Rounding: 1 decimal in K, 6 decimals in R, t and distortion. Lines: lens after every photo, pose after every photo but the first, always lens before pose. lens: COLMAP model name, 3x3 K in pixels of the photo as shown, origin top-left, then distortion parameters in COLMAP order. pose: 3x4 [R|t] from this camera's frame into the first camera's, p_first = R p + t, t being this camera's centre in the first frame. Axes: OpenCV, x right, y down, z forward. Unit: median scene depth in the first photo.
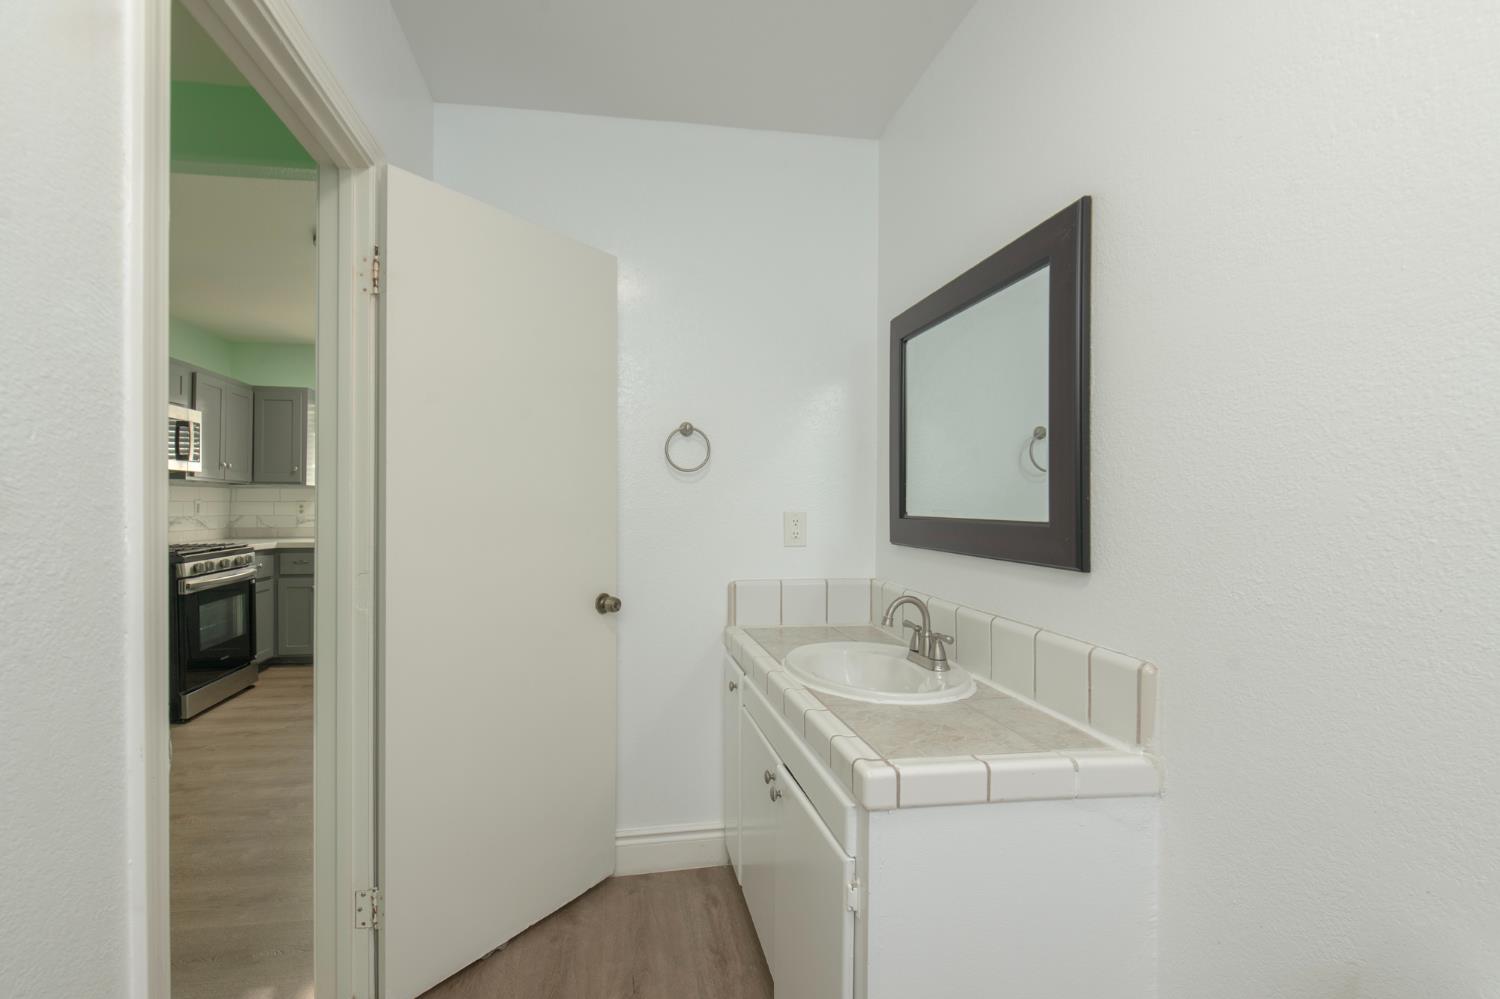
lens RADIAL K [[675.0, 0, 691.2], [0, 675.0, 502.2], [0, 0, 1]] dist [-0.000393, -0.000163]
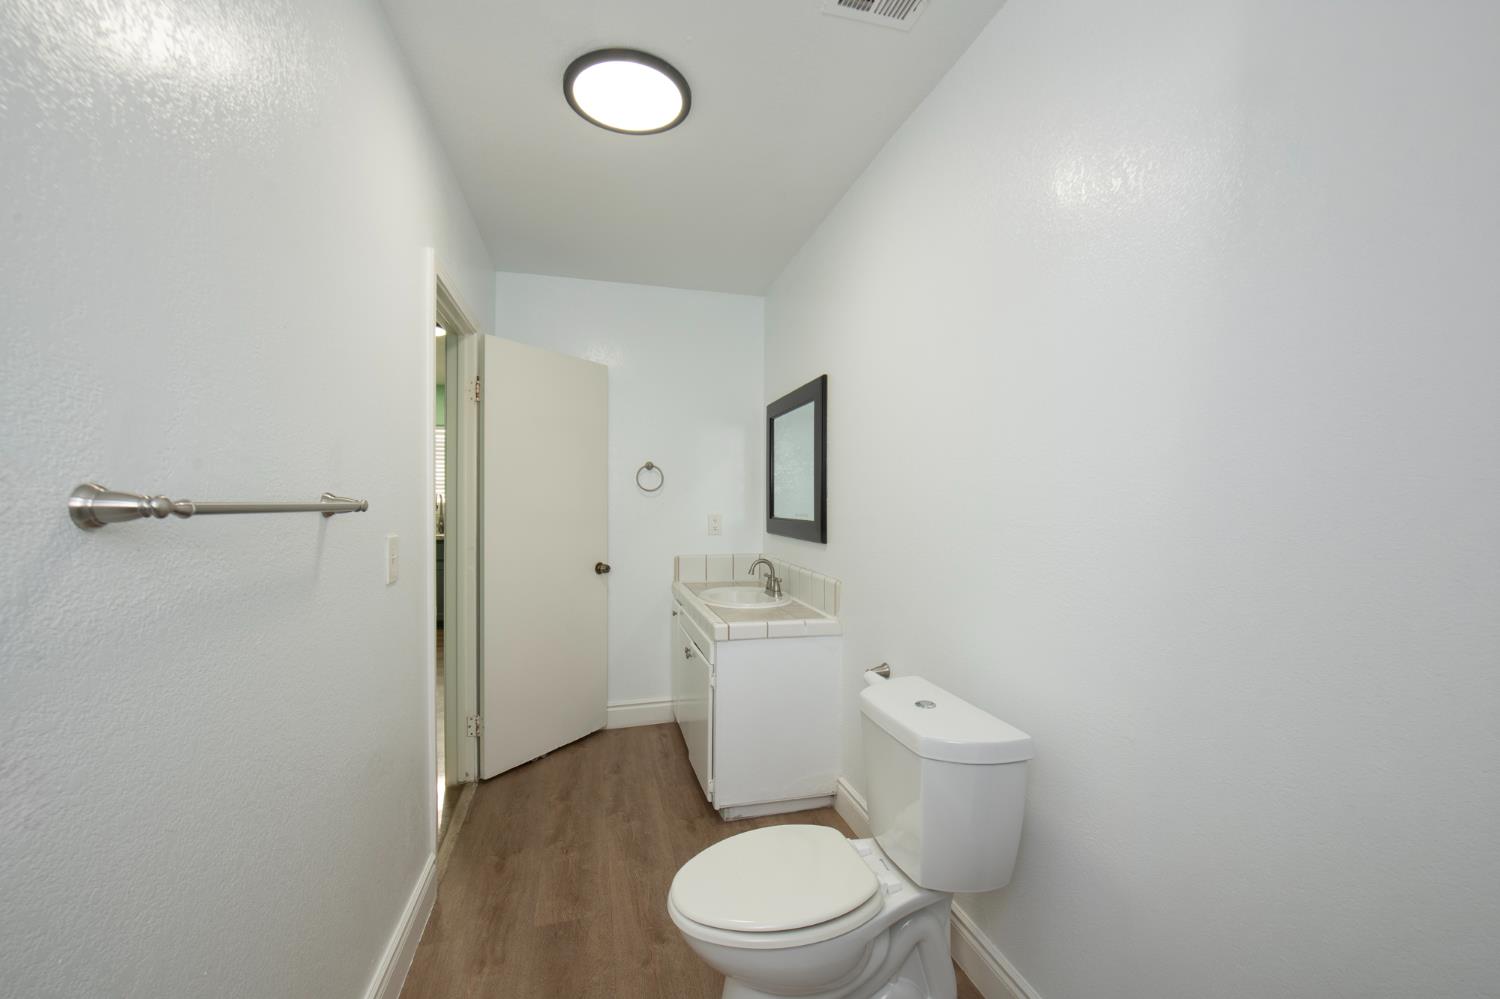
lens RADIAL K [[611.6, 0, 755.0], [0, 611.6, 504.0], [0, 0, 1]] dist [-0.003490, -0.000873]
pose [[0.991324, -0.000036, 0.131444, 0.066560], [-0.000742, 0.999982, 0.005871, -0.026914], [-0.131442, -0.005918, 0.991306, -0.689369]]
